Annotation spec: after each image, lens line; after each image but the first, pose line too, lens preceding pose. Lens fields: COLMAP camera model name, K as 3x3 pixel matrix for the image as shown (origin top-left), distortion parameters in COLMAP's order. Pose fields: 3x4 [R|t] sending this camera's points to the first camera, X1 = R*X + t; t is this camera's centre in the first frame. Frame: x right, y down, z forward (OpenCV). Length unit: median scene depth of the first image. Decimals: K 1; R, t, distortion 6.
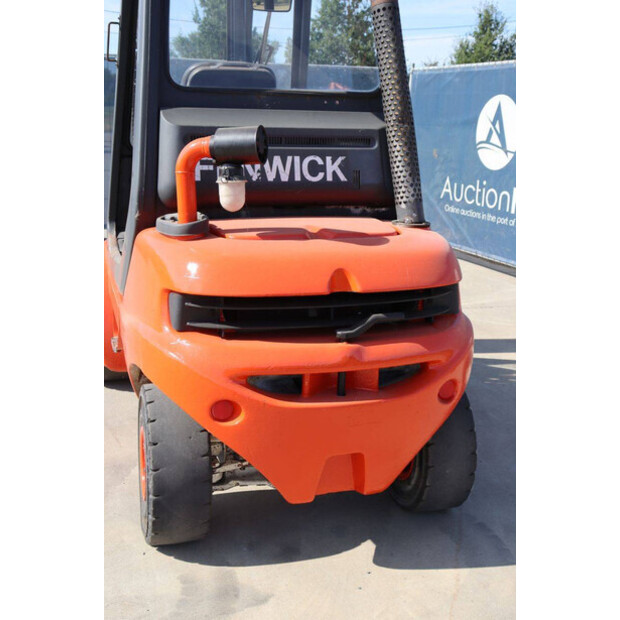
lens RADIAL K [[794.6, 0, 304.1], [0, 794.6, 302.3], [0, 0, 1]] dist [0.022971, 0.063618]
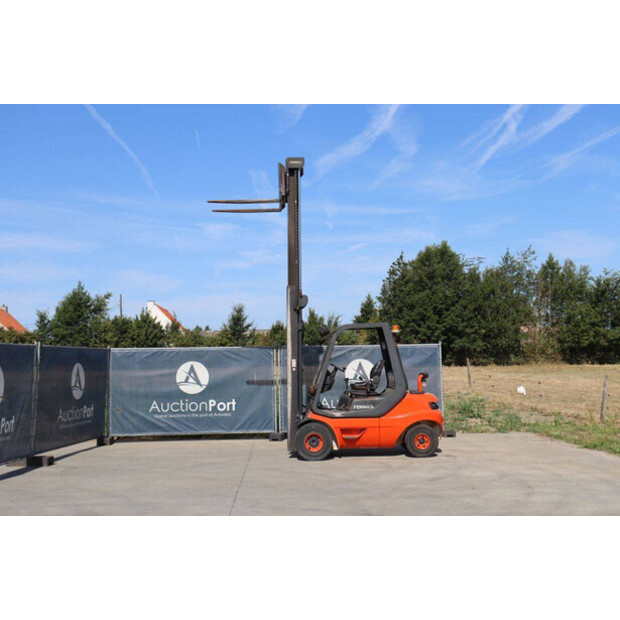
lens RADIAL K [[794.6, 0, 304.1], [0, 794.6, 302.3], [0, 0, 1]] dist [0.022971, 0.063618]
pose [[0.274719, 0.039942, 0.960695, -5.298922], [0.244834, 0.963298, -0.110063, -0.267913], [-0.929831, 0.265447, 0.254857, 0.224691]]
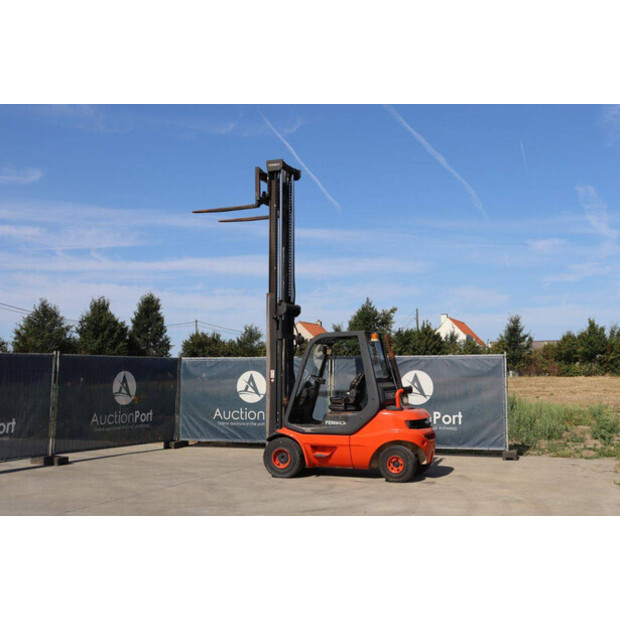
lens RADIAL K [[730.4, 0, 310.0], [0, 730.4, 310.0], [0, 0, 1]] dist [0.011524, 0.002472]
pose [[0.632487, 0.037163, 0.773679, -3.723597], [0.199283, 0.957416, -0.208903, 0.143327], [-0.748497, 0.286309, 0.598147, -1.302901]]
